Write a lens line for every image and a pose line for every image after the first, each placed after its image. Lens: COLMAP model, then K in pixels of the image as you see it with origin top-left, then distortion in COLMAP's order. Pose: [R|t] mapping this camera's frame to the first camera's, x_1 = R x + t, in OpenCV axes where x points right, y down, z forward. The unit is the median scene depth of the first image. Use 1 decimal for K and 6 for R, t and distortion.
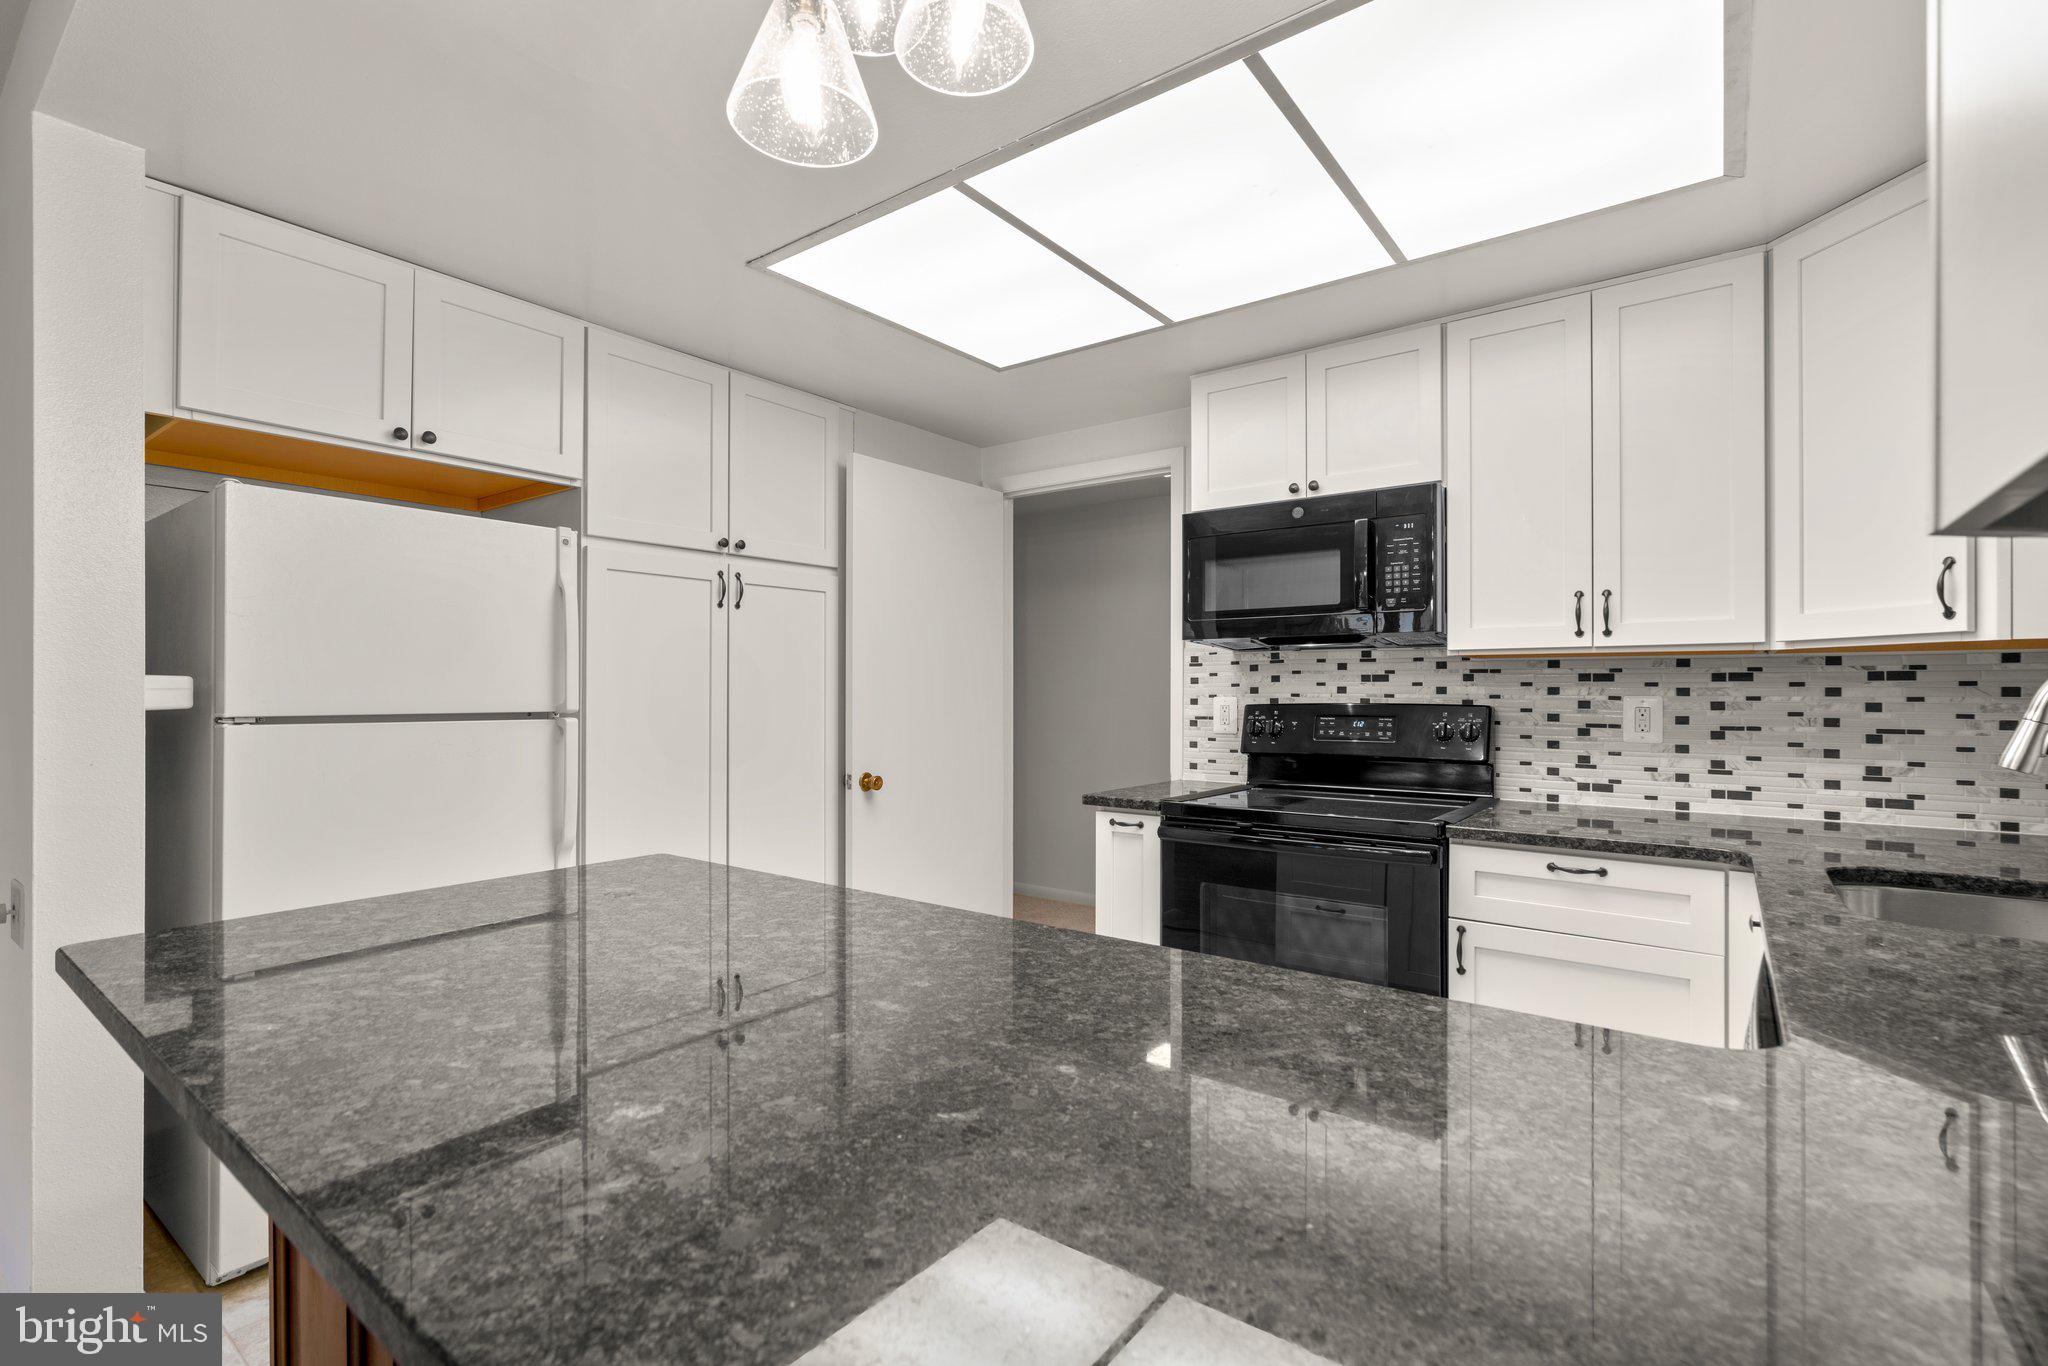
lens RADIAL K [[922.7, 0, 1030.3], [0, 922.7, 688.5], [0, 0, 1]] dist [-0.017719, 0.011695]
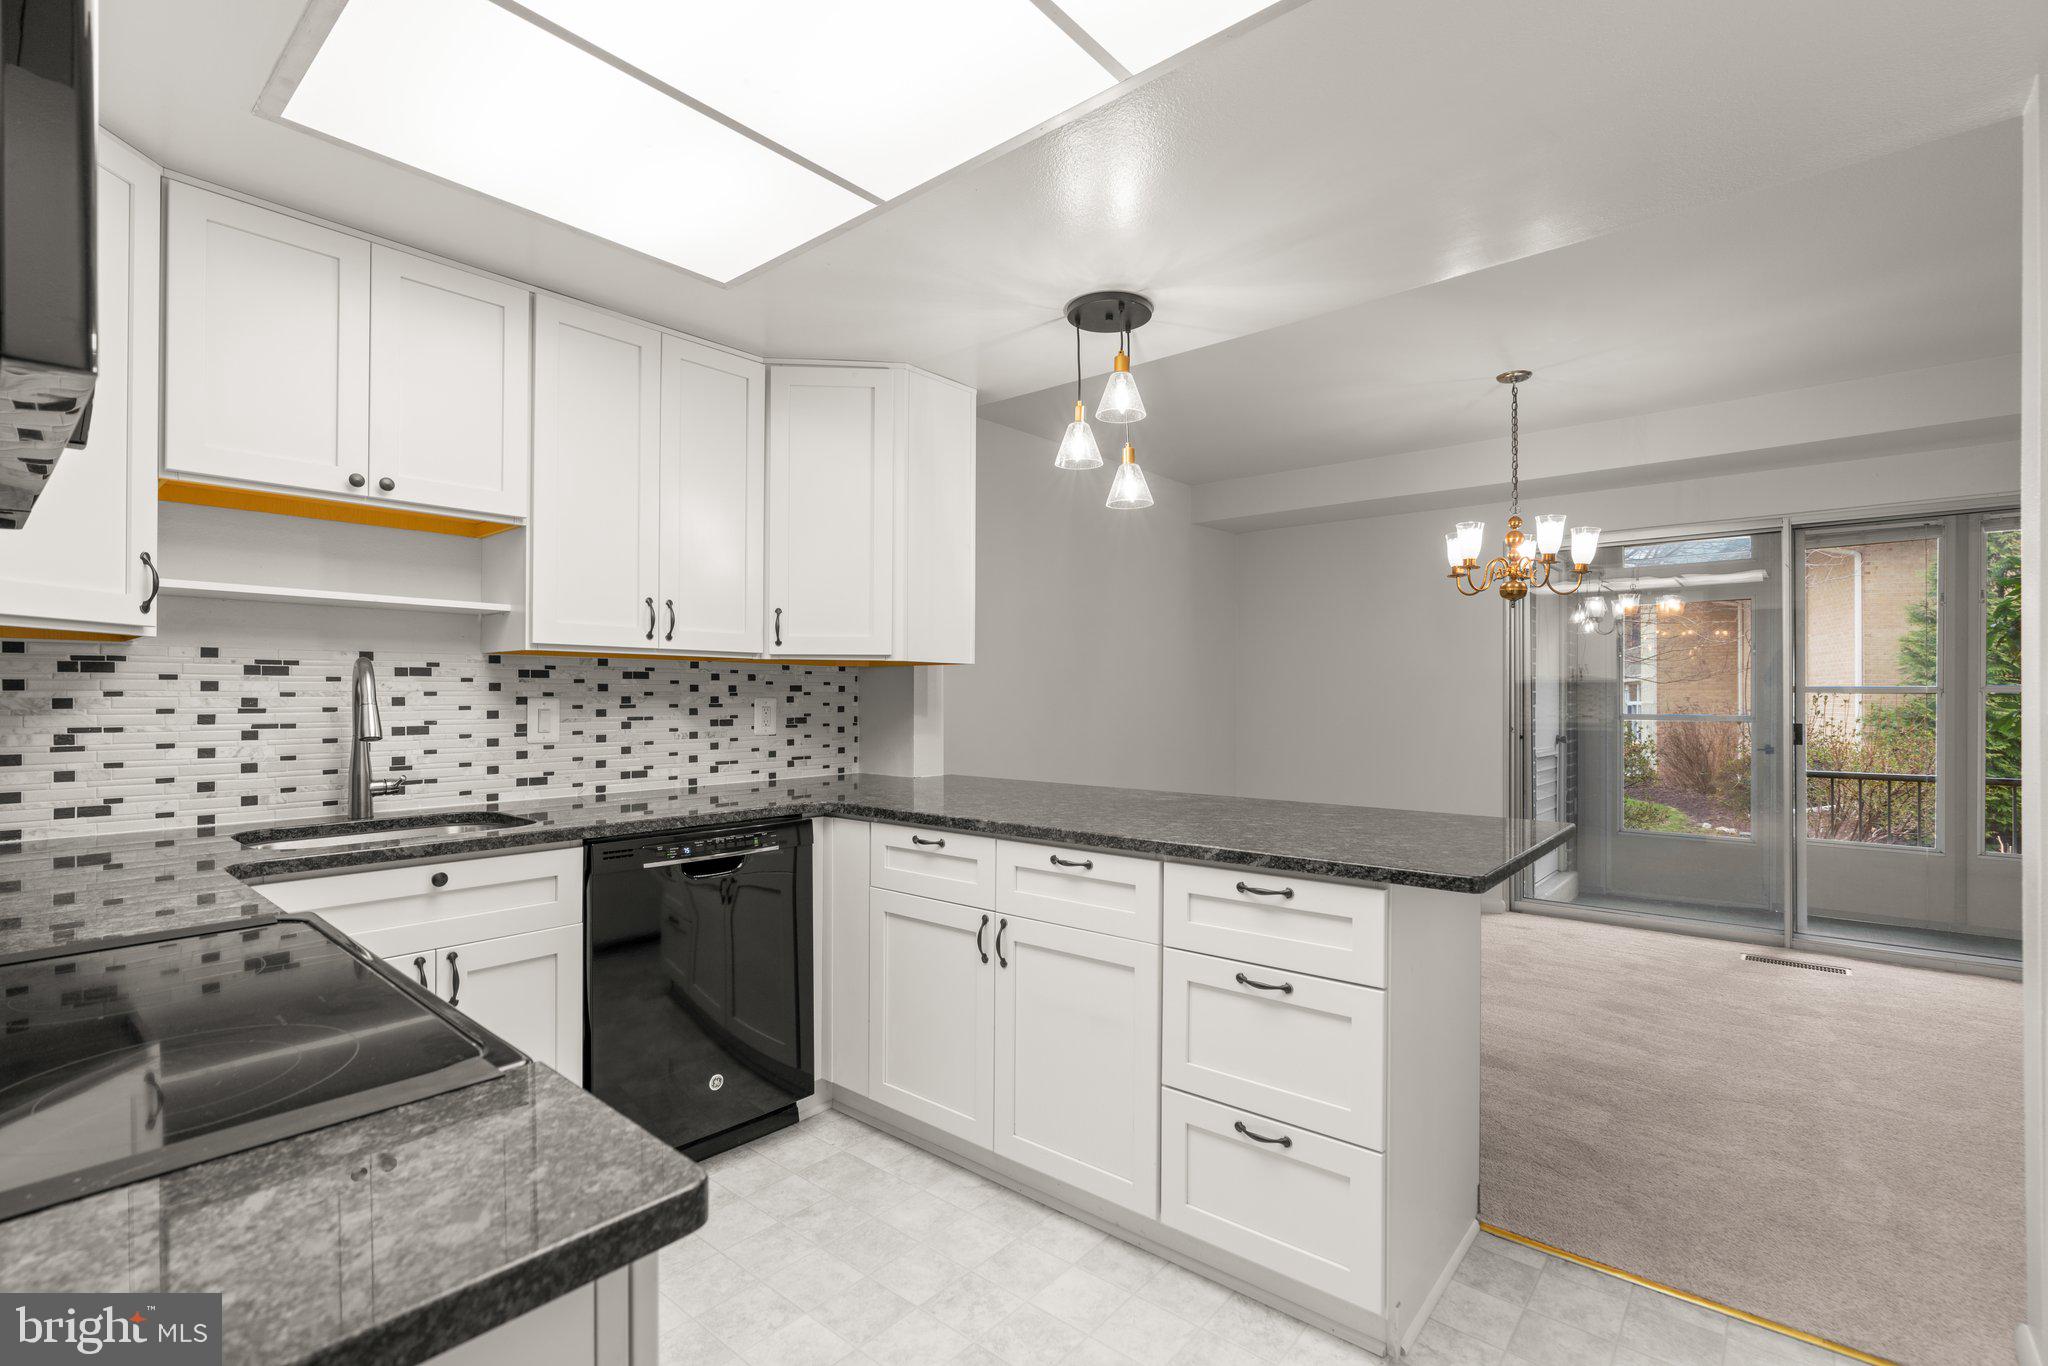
lens RADIAL K [[925.6, 0, 1026.5], [0, 925.6, 693.5], [0, 0, 1]] dist [-0.013875, 0.007633]
pose [[-0.998074, -0.000542, 0.062033, -0.029283], [-0.000715, 0.999996, -0.002771, 0.010646], [-0.062031, -0.002810, -0.998070, 1.288285]]
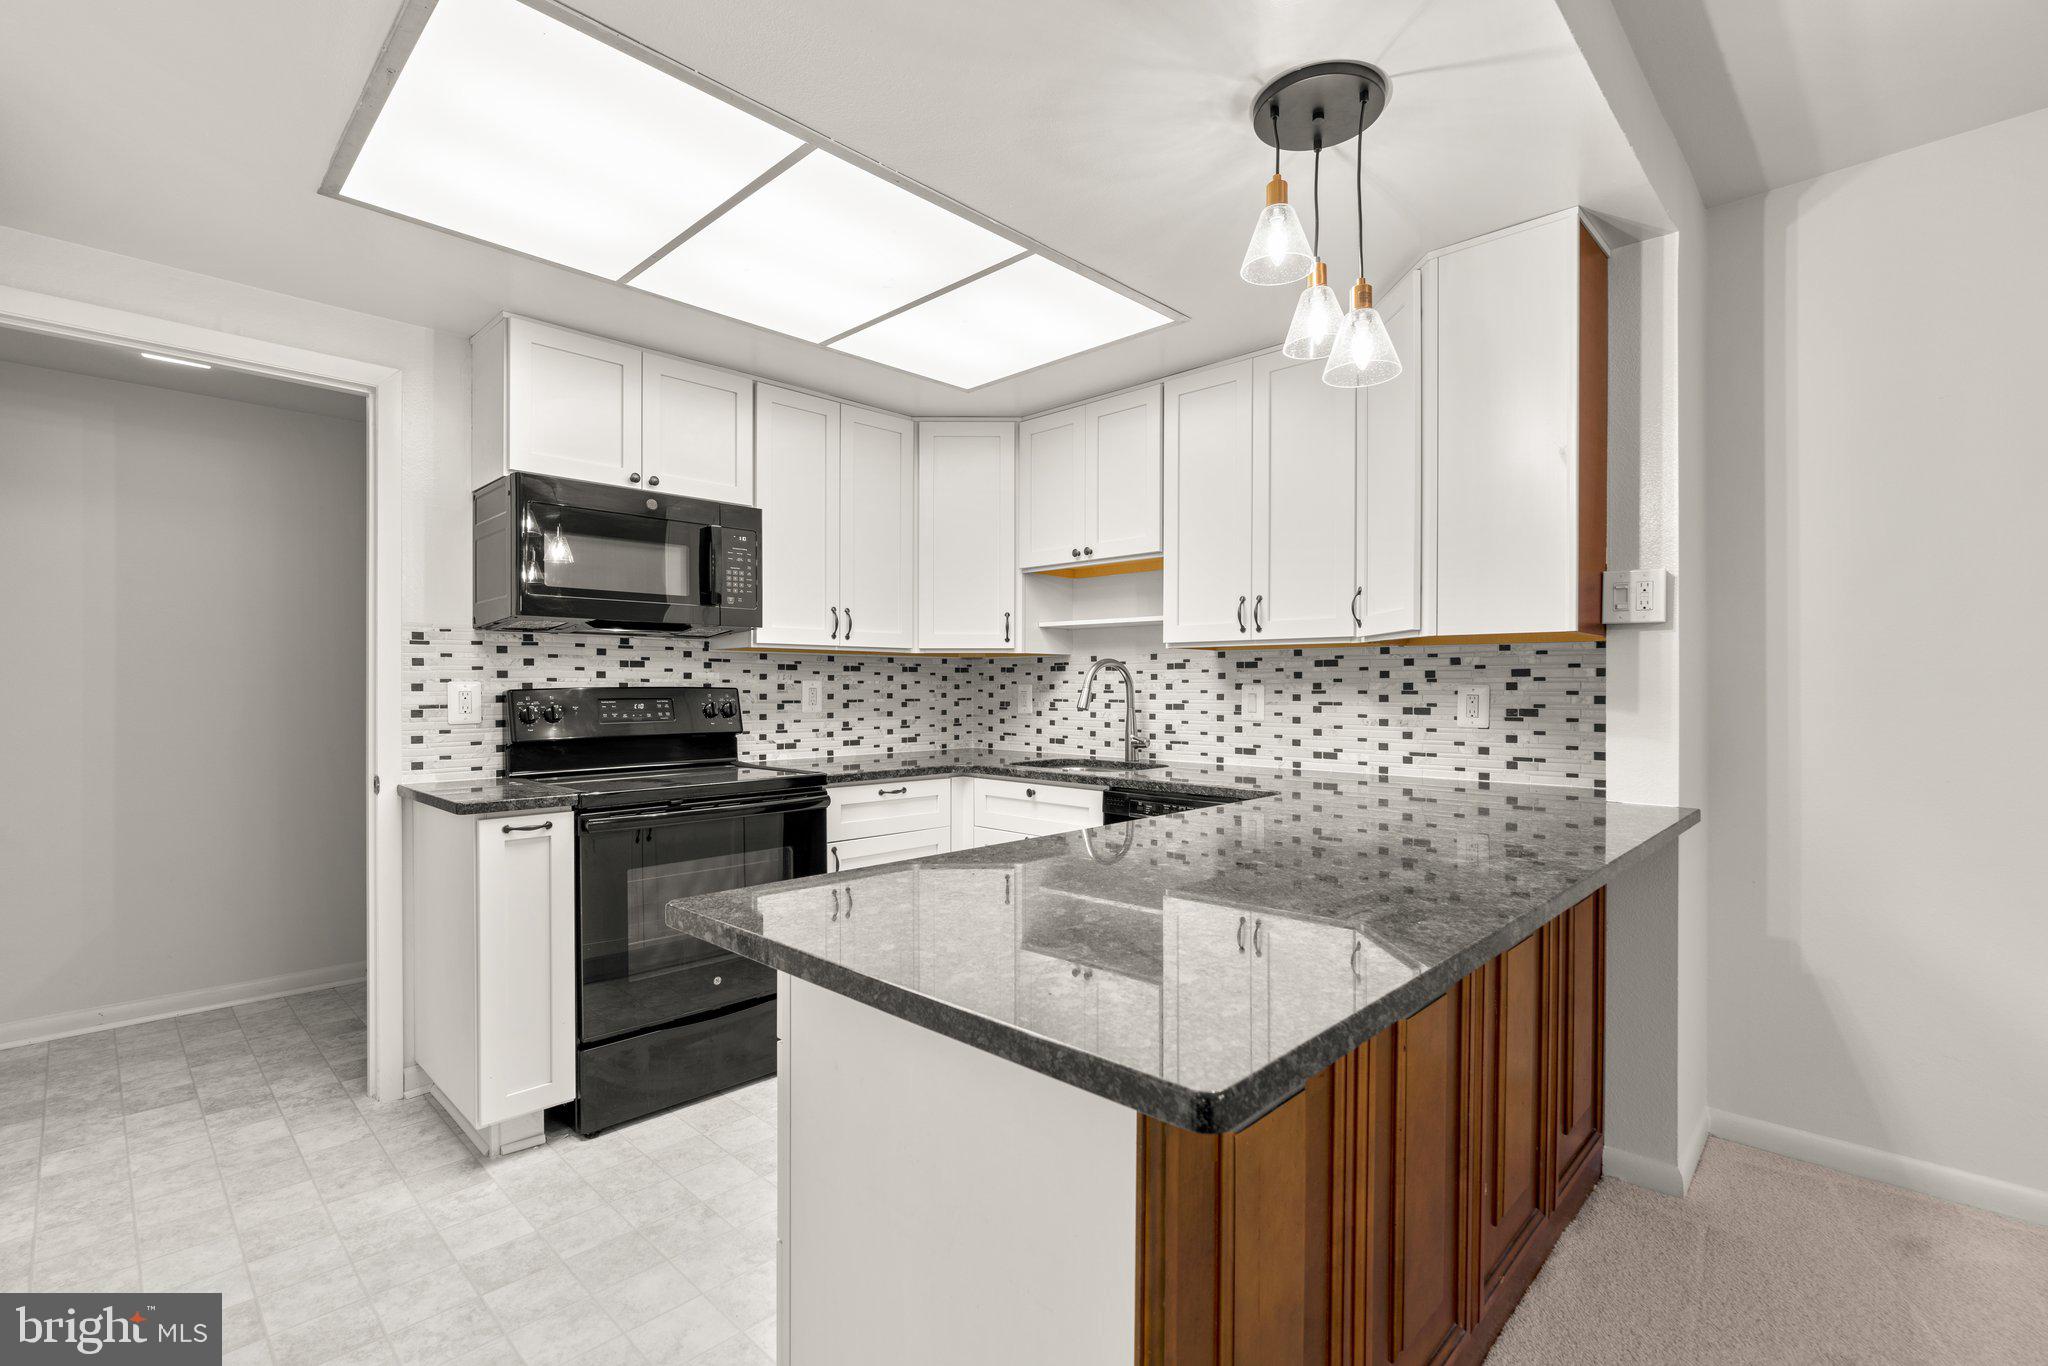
lens RADIAL K [[925.6, 0, 1026.5], [0, 925.6, 693.5], [0, 0, 1]] dist [-0.013875, 0.007633]
pose [[0.123602, -0.007752, 0.992302, -0.715253], [-0.001142, 0.999968, 0.007955, 0.015974], [-0.992331, -0.002117, 0.123589, 0.456327]]
